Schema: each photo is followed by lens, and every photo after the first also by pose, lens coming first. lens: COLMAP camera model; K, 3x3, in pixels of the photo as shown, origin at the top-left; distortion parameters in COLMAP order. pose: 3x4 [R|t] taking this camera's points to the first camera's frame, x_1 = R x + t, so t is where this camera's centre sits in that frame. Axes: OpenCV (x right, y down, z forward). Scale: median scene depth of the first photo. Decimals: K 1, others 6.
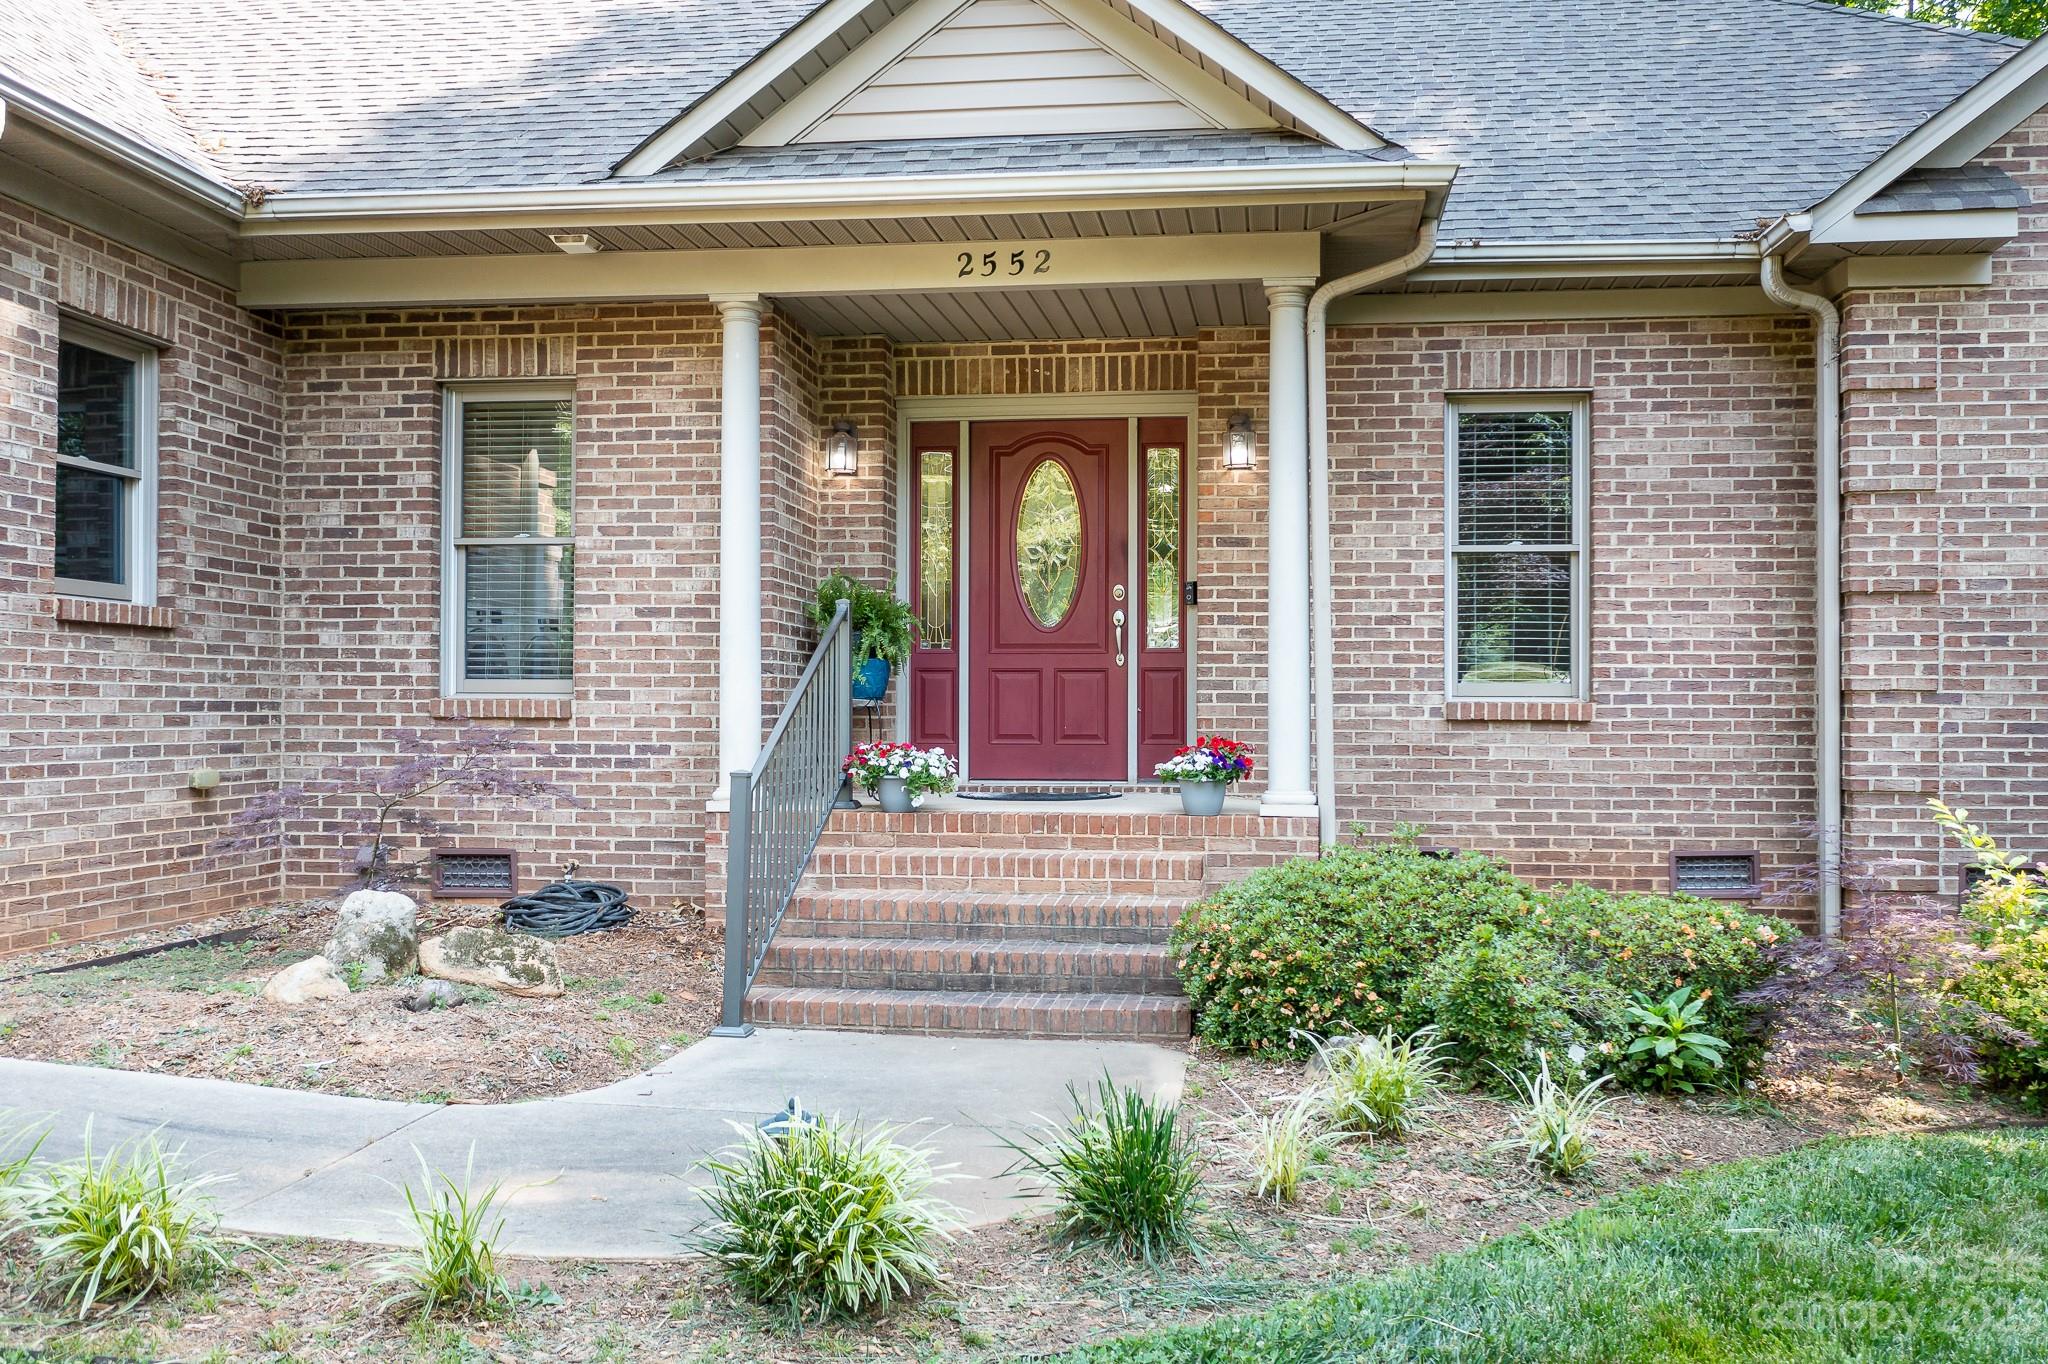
lens RADIAL K [[1731.5, 0, 1031.6], [0, 1731.5, 690.5], [0, 0, 1]] dist [-0.001760, 0.006410]
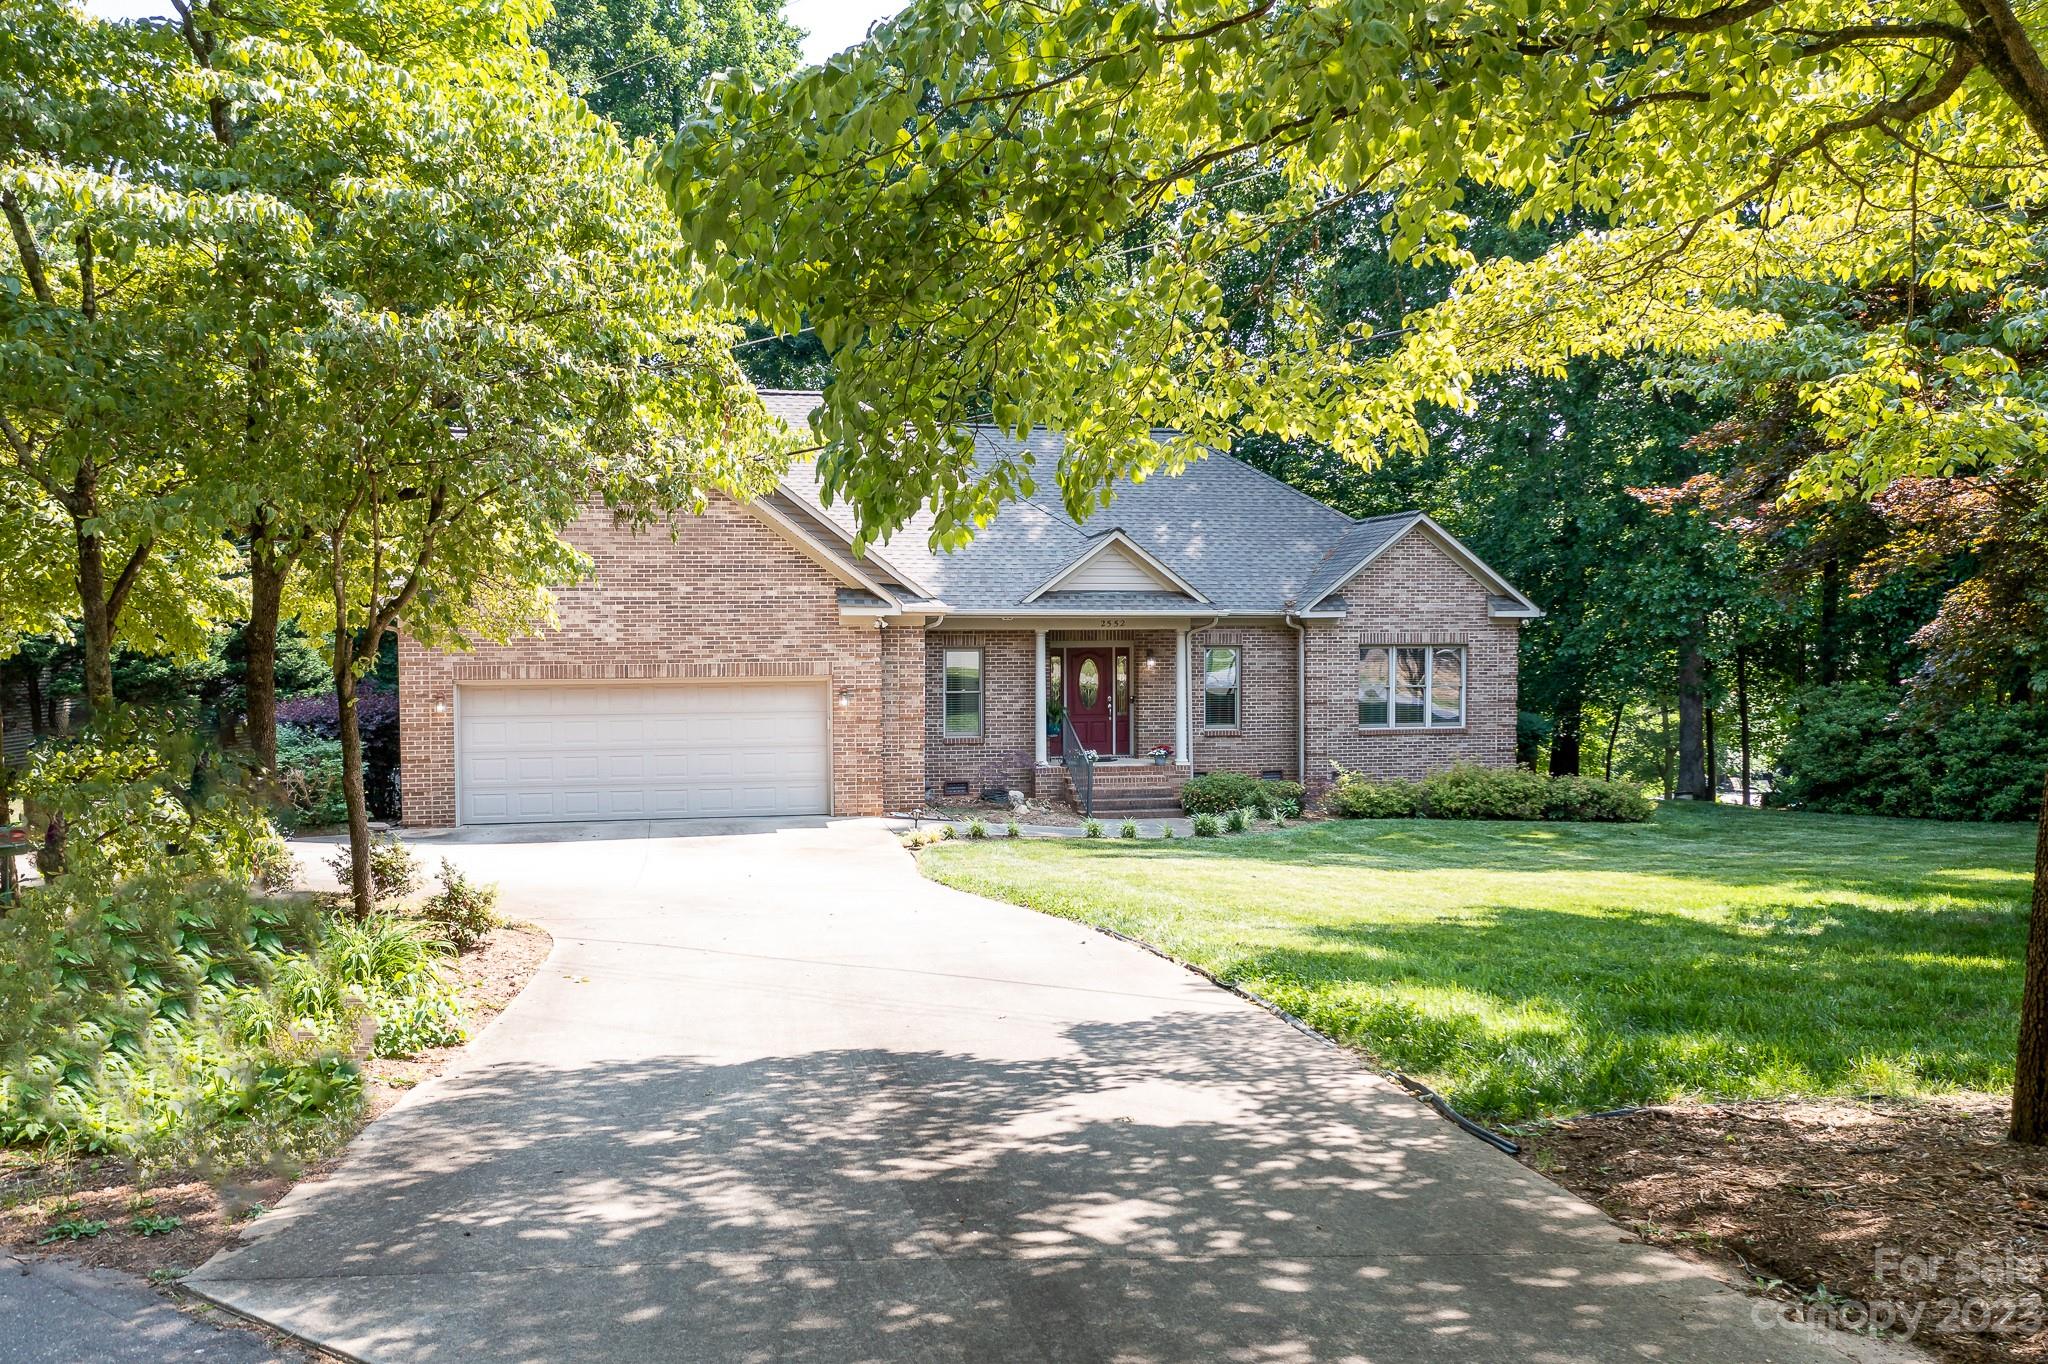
lens RADIAL K [[1631.0, 0, 1027.4], [0, 1631.0, 673.8], [0, 0, 1]] dist [-0.006047, -0.000260]
pose [[0.944559, -0.014572, 0.328018, -1.335036], [0.003001, 0.999356, 0.035756, -0.257121], [-0.328328, -0.032789, 0.943995, -2.272642]]
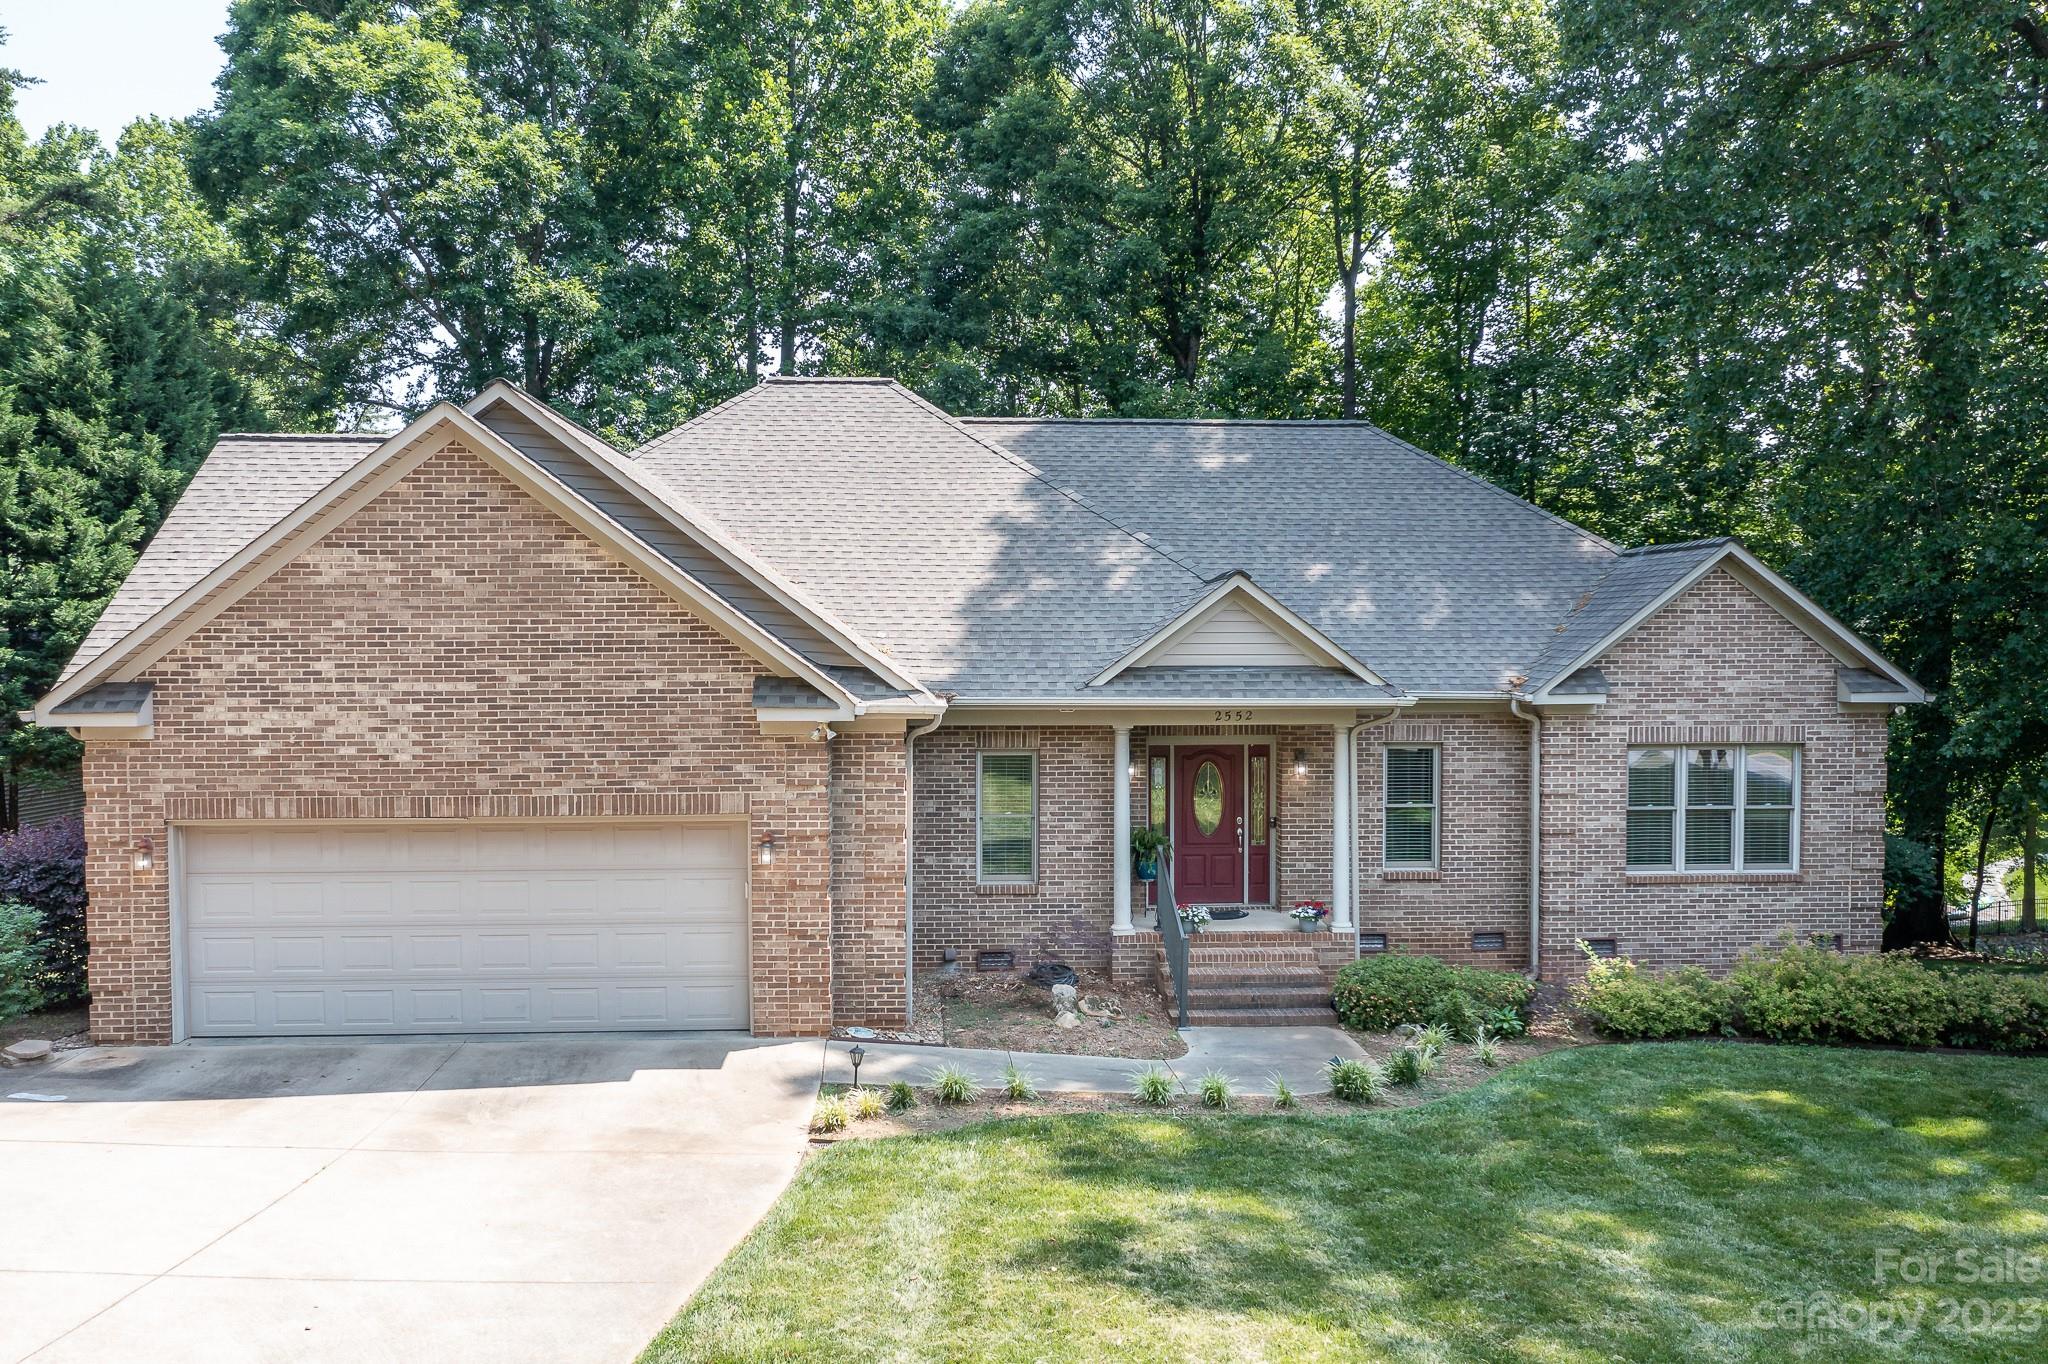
lens RADIAL K [[1631.0, 0, 1007.2], [0, 1631.0, 693.5], [0, 0, 1]] dist [-0.006047, -0.000260]
pose [[0.985854, -0.009287, 0.167351, -0.712283], [0.002912, 0.999262, 0.038304, -0.359398], [-0.167584, -0.037274, 0.985153, -1.235850]]
